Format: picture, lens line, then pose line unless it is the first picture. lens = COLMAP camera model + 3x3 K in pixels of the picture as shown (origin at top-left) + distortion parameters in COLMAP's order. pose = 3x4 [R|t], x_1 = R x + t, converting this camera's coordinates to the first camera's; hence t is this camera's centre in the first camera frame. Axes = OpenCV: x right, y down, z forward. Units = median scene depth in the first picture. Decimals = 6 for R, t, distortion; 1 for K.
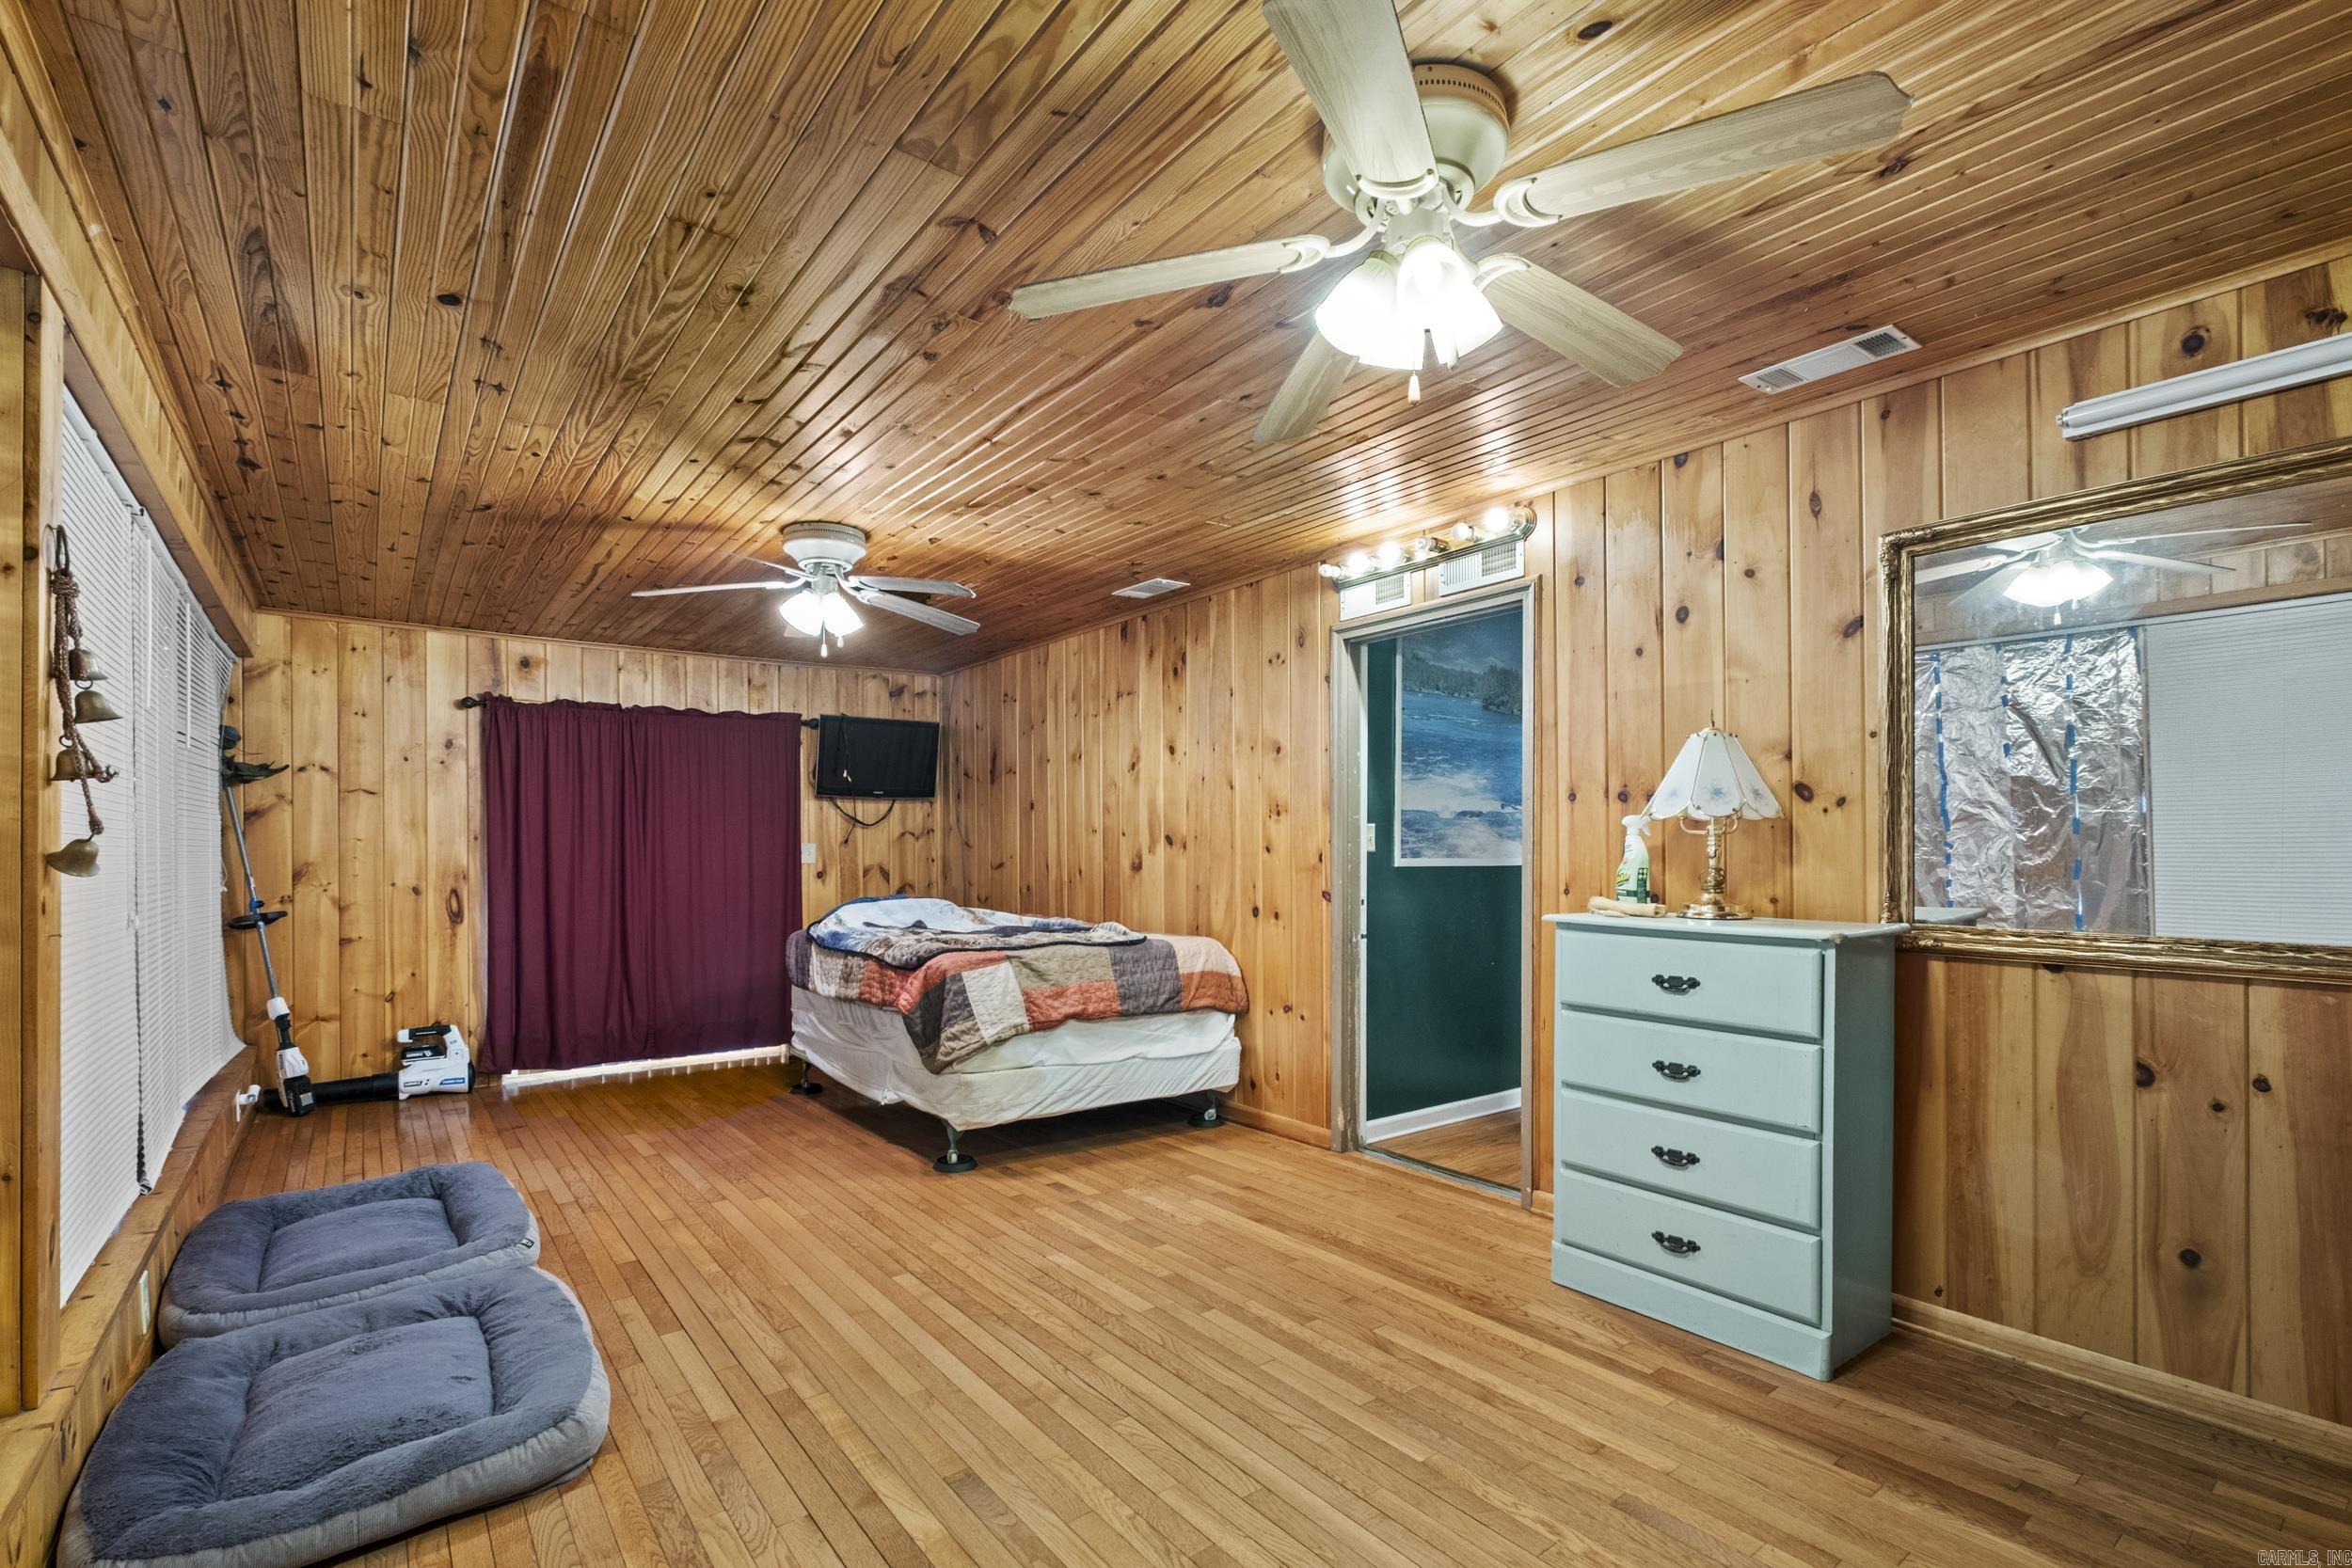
lens RADIAL K [[1060.3, 0, 1173.6], [0, 1060.3, 856.9], [0, 0, 1]] dist [-0.002382, -0.000023]
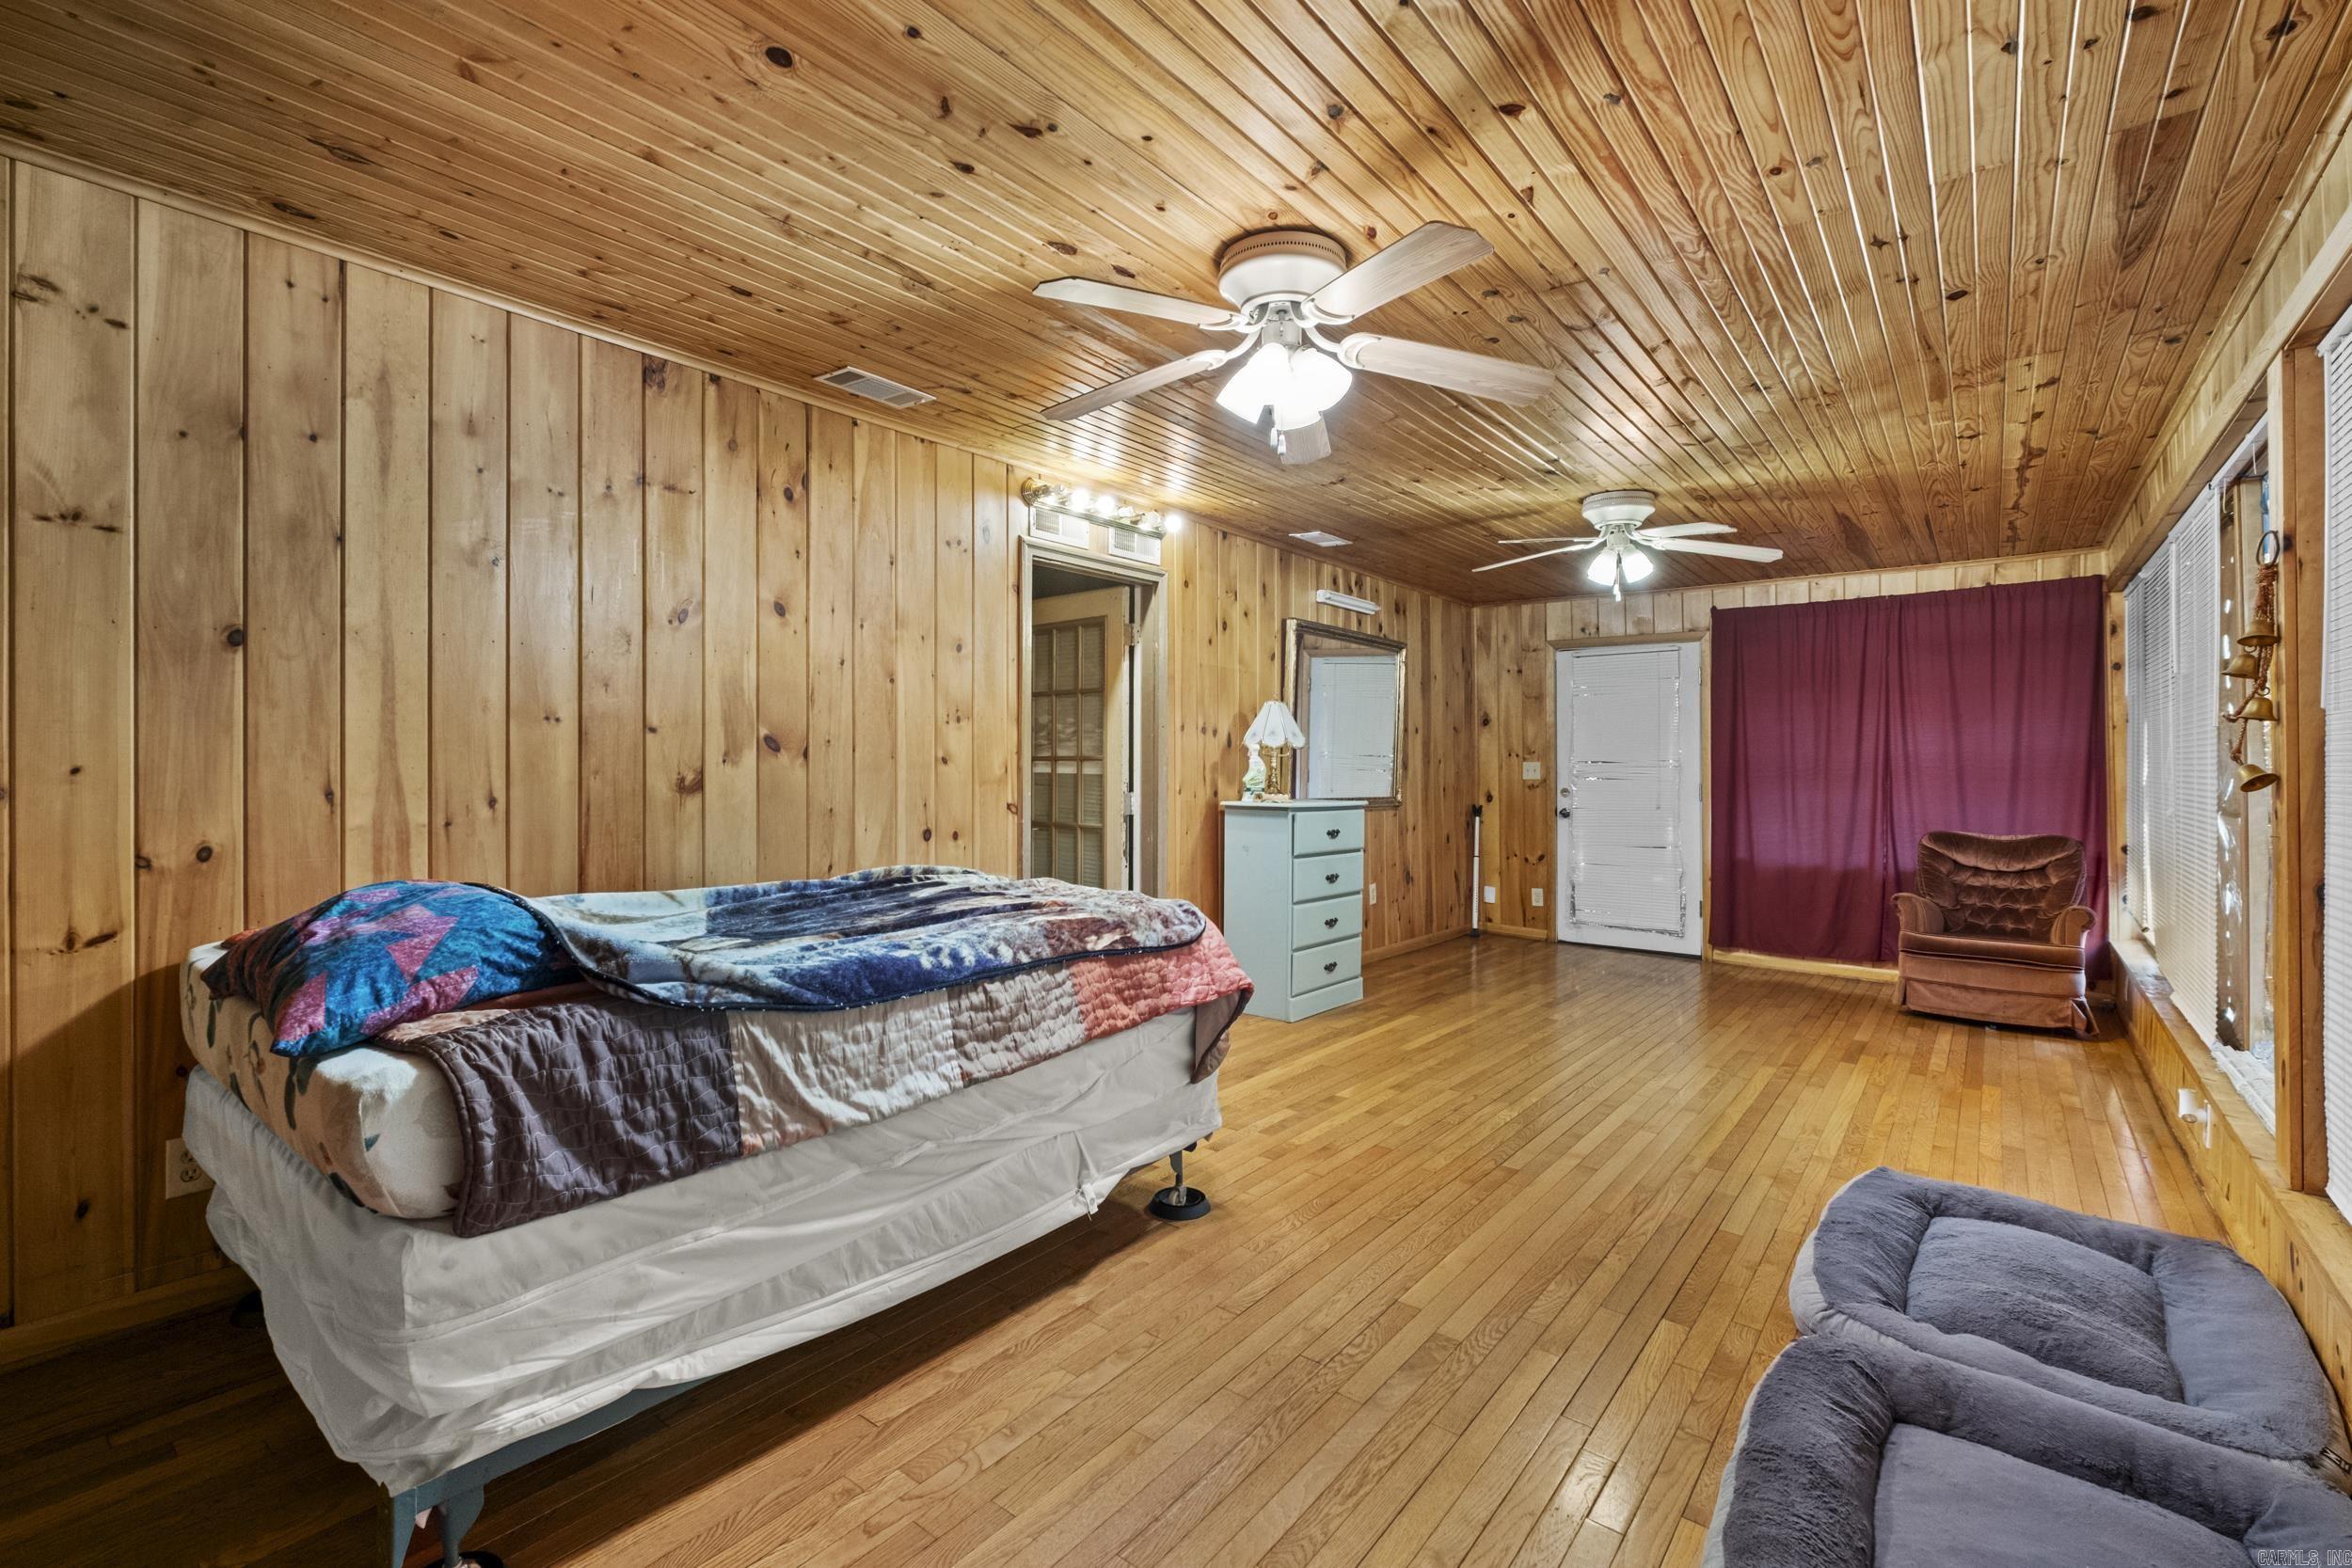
lens RADIAL K [[1014.4, 0, 1173.8], [0, 1014.4, 760.4], [0, 0, 1]] dist [-0.001271, 0.000000]
pose [[-0.229242, 0.004541, 0.973359, -1.040160], [-0.000179, 0.999989, -0.004708, -0.004667], [-0.973369, -0.001254, -0.229239, 1.391055]]
